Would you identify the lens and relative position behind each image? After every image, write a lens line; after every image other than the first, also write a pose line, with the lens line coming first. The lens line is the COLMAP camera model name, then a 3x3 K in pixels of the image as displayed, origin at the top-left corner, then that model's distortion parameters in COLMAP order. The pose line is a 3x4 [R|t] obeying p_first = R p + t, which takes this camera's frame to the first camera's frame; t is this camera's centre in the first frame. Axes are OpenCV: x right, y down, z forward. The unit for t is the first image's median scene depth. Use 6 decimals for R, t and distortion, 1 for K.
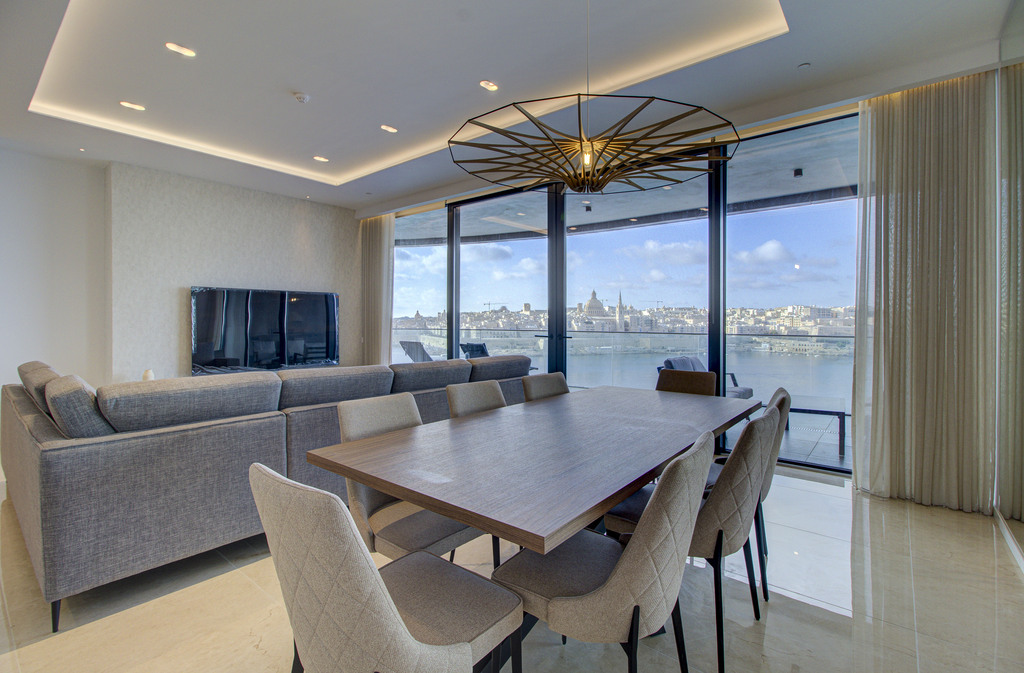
lens RADIAL K [[502.9, 0, 520.0], [0, 502.9, 320.4], [0, 0, 1]] dist [0.008556, 0.002608]
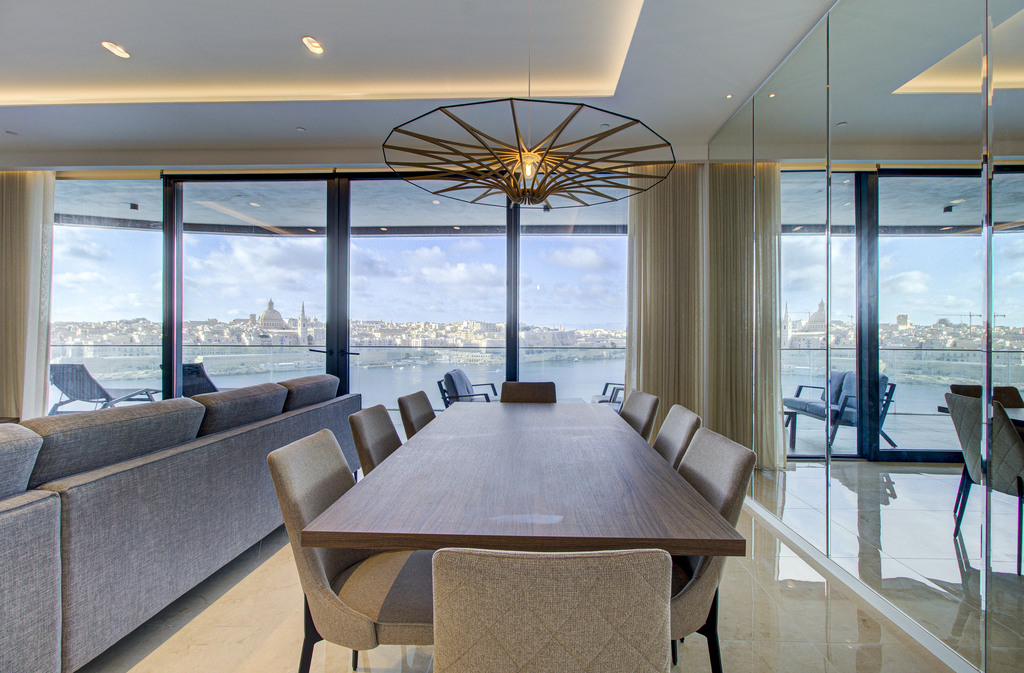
lens RADIAL K [[502.9, 0, 510.1], [0, 502.9, 340.5], [0, 0, 1]] dist [0.008556, 0.002608]
pose [[0.782060, -0.006153, 0.623172, -0.092028], [-0.002161, 0.999918, 0.012584, -0.000223], [-0.623199, -0.011188, 0.781983, 0.045477]]
